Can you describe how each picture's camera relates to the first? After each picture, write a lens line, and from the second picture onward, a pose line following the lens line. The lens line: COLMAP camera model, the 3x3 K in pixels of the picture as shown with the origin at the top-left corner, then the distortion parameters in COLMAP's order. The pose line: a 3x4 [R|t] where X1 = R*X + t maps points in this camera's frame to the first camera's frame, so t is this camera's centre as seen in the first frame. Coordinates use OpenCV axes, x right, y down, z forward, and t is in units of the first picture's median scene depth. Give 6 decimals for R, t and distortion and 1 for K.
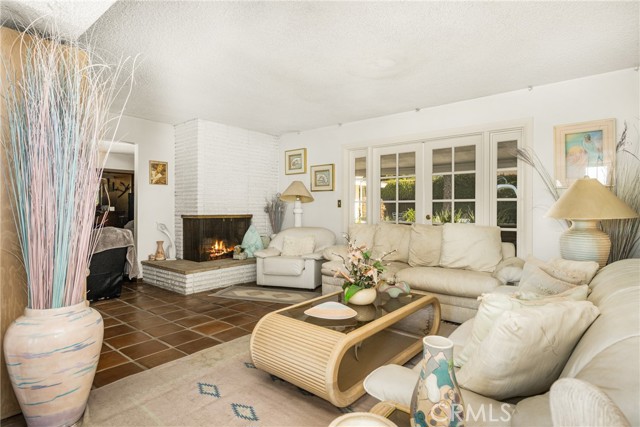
lens RADIAL K [[350.0, 0, 319.2], [0, 350.0, 212.4], [0, 0, 1]] dist [0.003343, -0.000428]
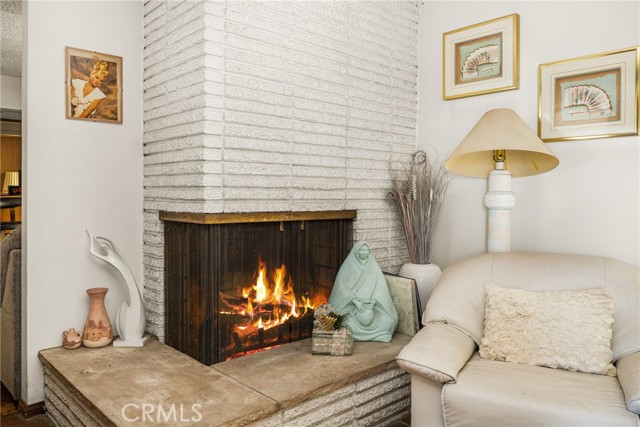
lens RADIAL K [[478.4, 0, 320.0], [0, 478.4, 212.2], [0, 0, 1]] dist [-0.039790, -0.000918]
pose [[0.993994, 0.009970, -0.108979, -0.186044], [-0.006693, 0.999516, 0.030390, -0.006244], [0.109229, -0.029478, 0.993579, 0.552029]]
